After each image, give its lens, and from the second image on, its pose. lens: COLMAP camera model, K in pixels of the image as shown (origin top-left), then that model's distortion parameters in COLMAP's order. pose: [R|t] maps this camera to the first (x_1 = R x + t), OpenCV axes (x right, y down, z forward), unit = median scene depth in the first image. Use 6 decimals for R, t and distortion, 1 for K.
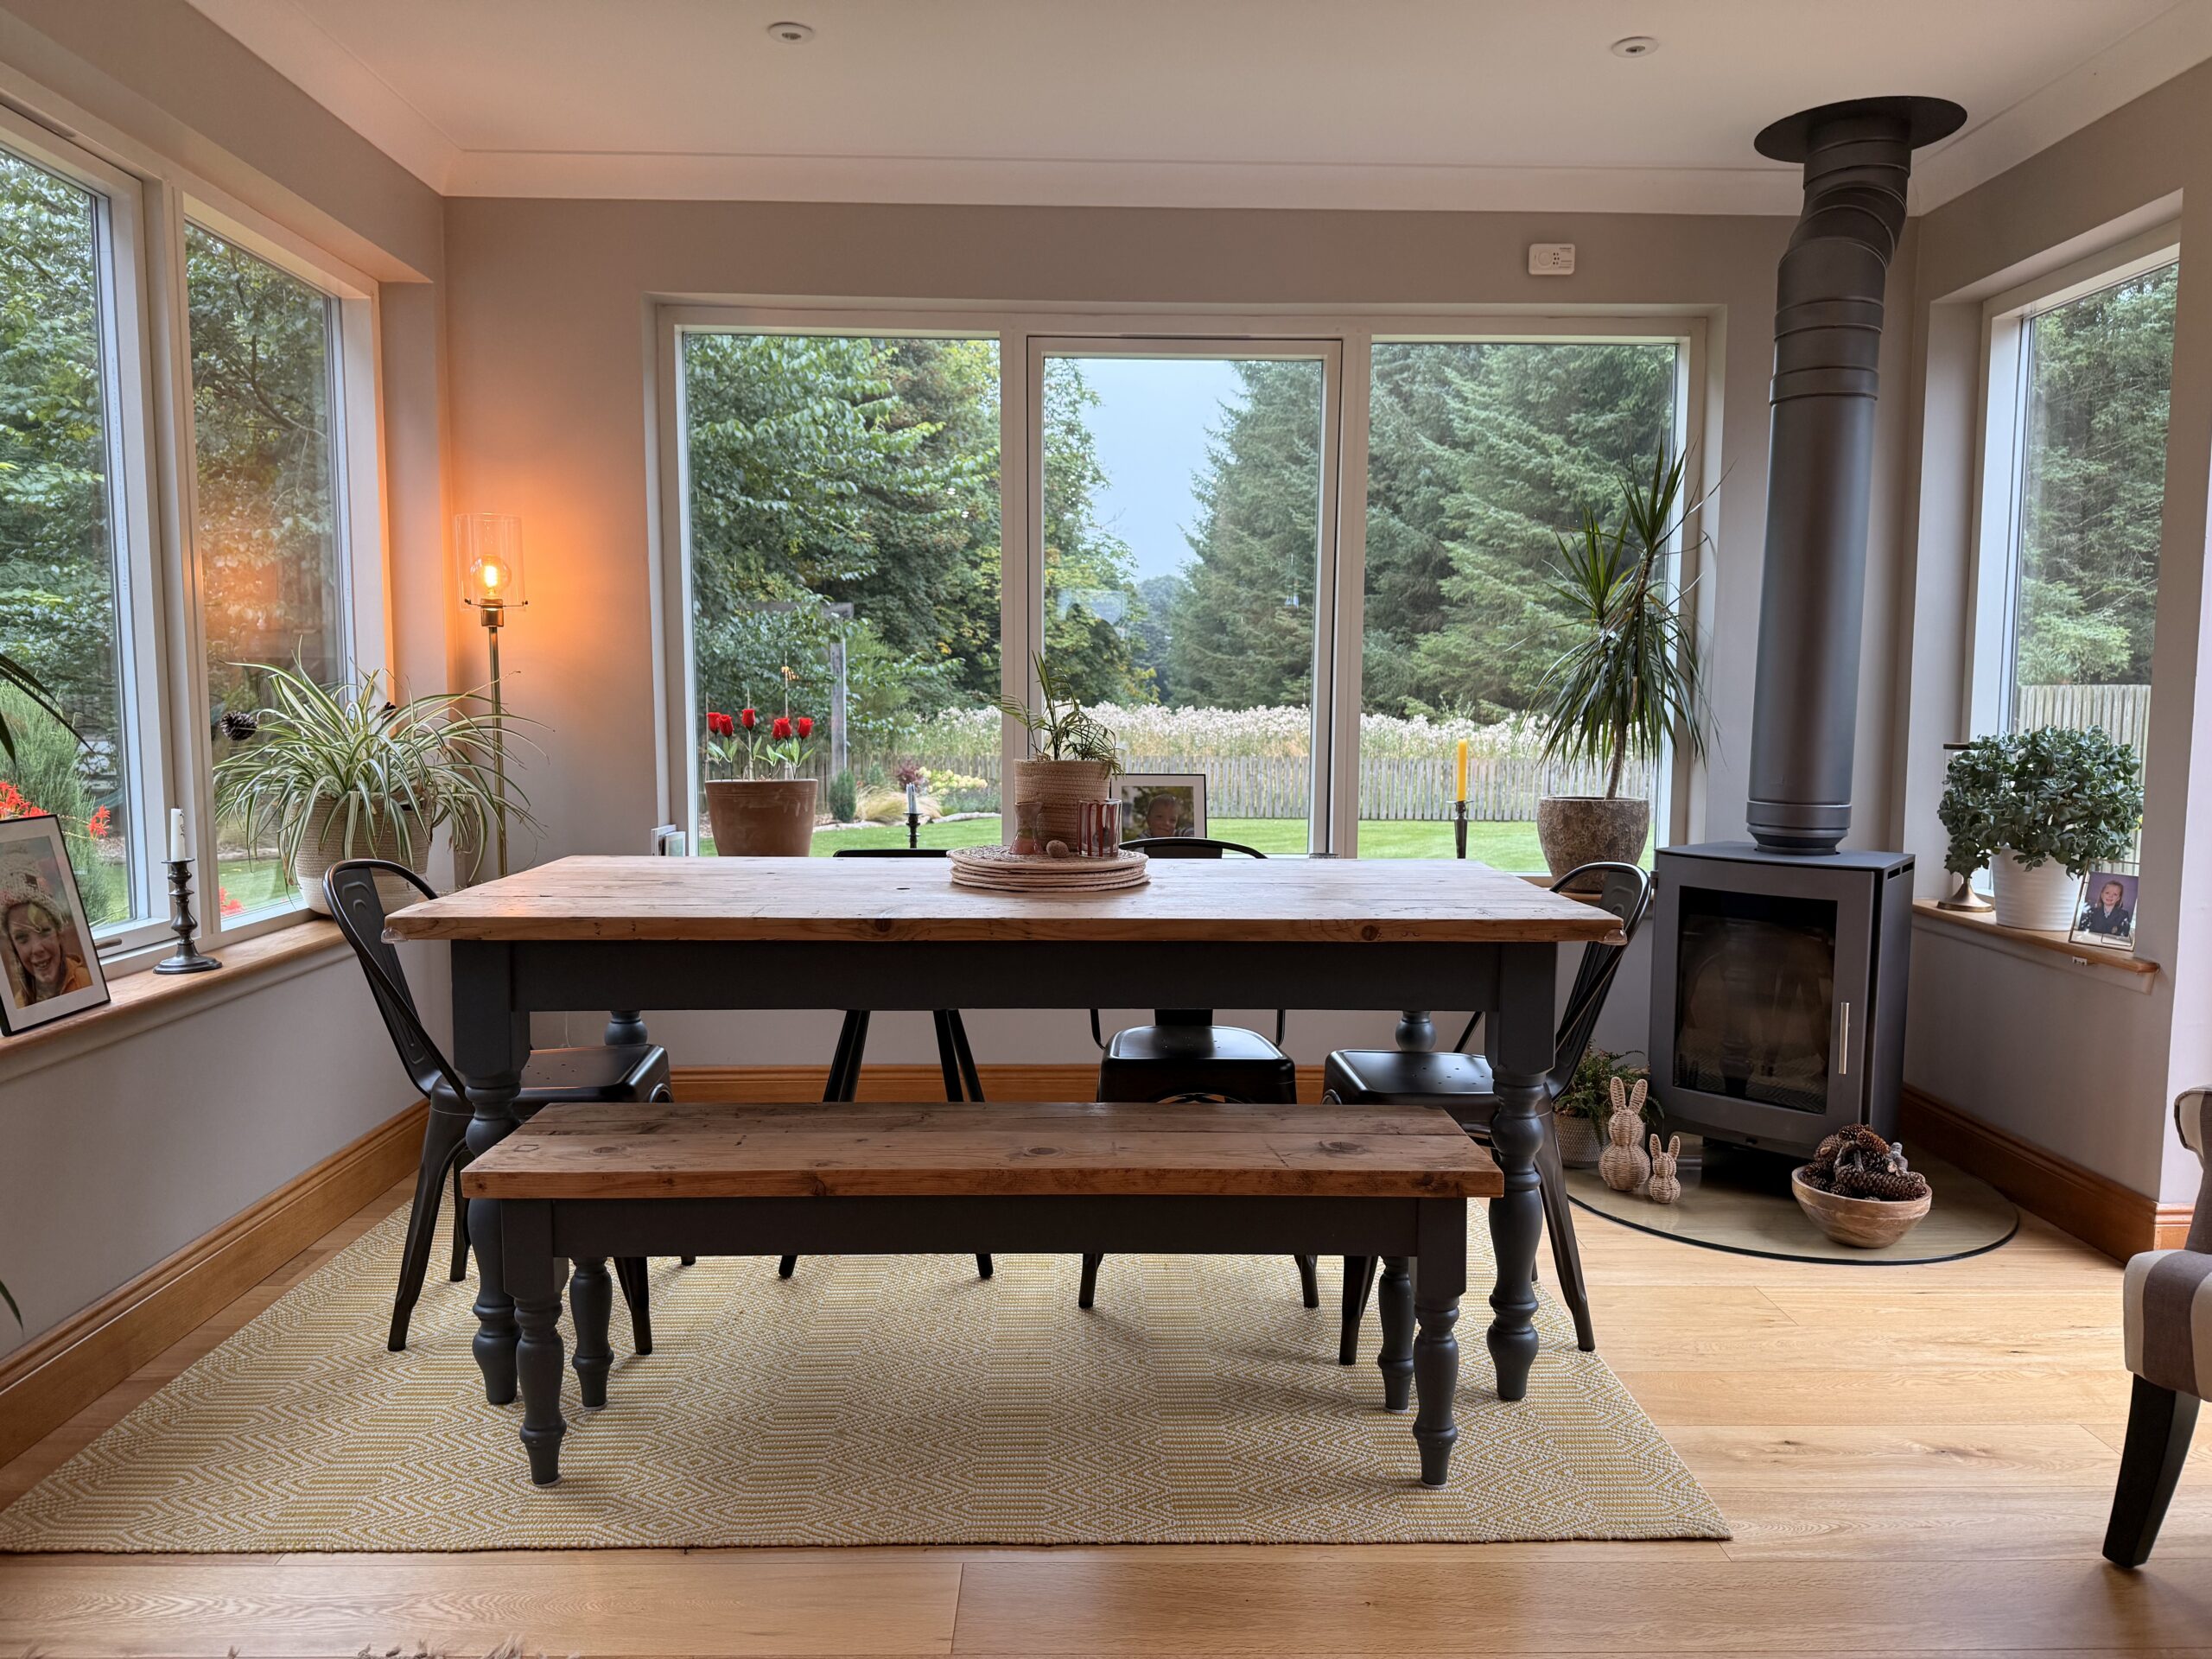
lens RADIAL K [[1561.0, 0, 1106.0], [0, 1561.0, 838.4], [0, 0, 1]] dist [0.050379, -0.062111]
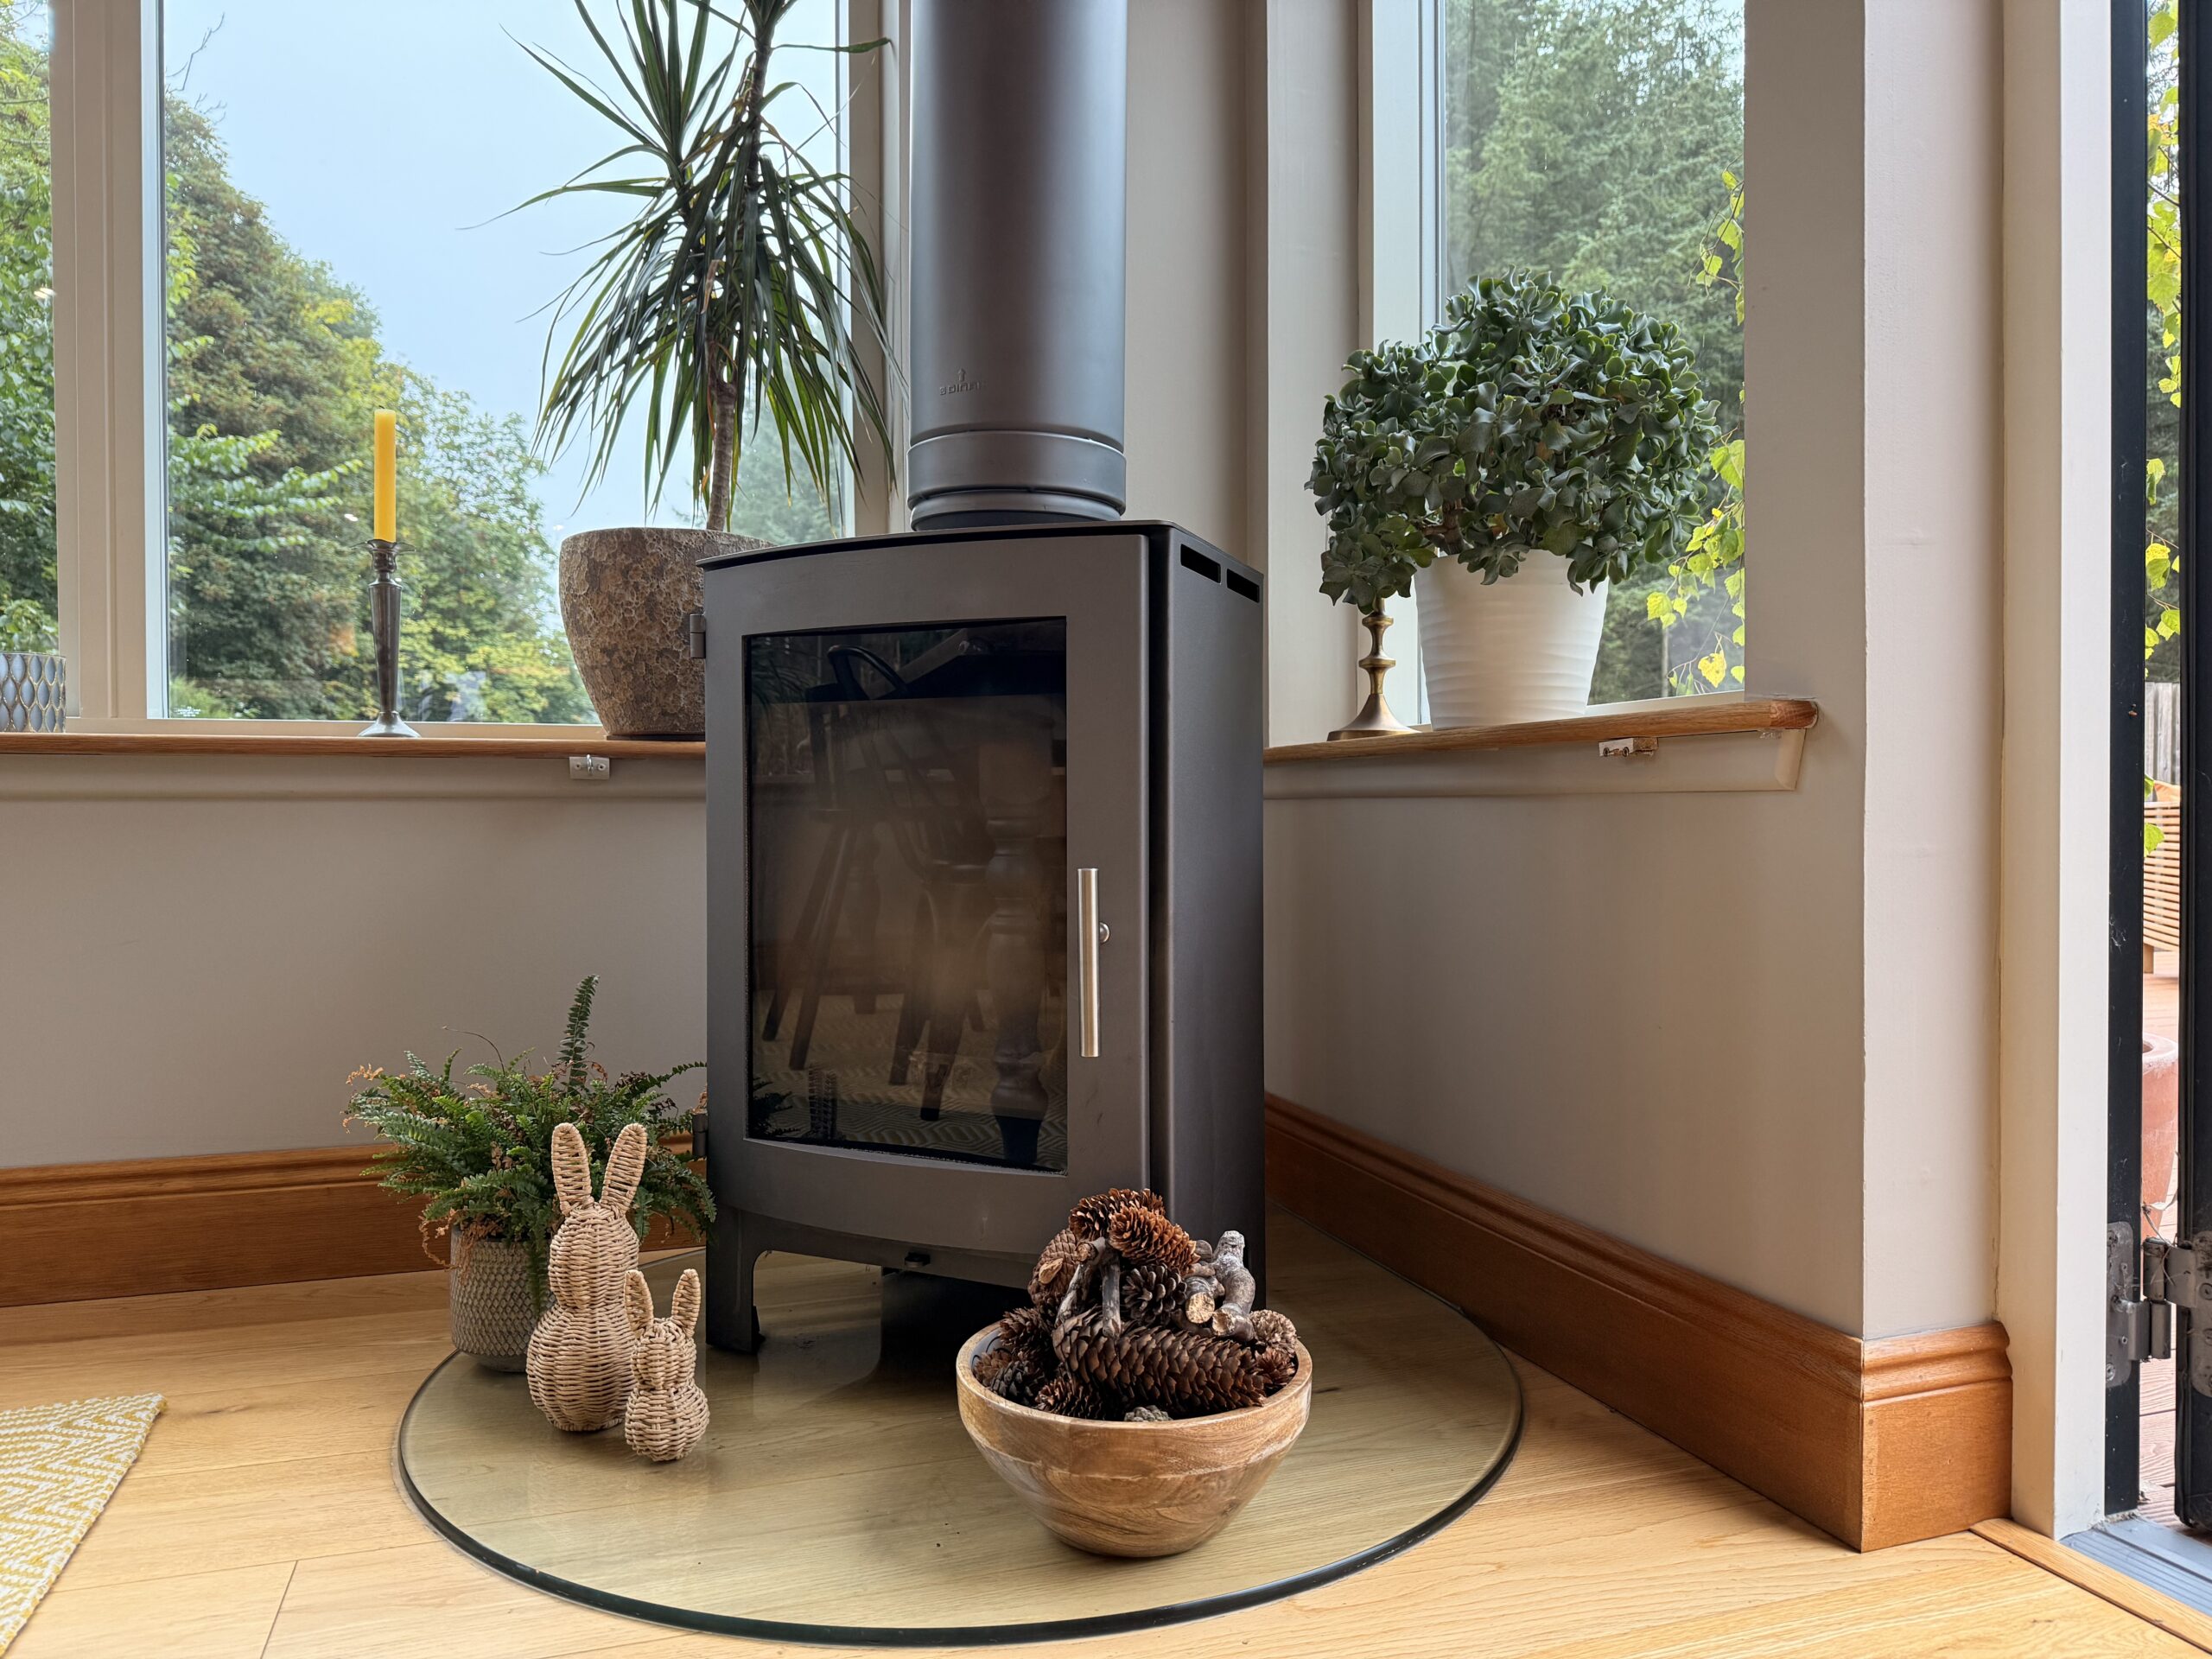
lens RADIAL K [[1561.0, 0, 1092.7], [0, 1561.0, 823.8], [0, 0, 1]] dist [0.050379, -0.062111]
pose [[0.955862, -0.012098, 0.293567, 0.336008], [0.036746, 0.996230, -0.078590, 0.115206], [-0.291509, 0.085909, 0.952702, 0.598277]]
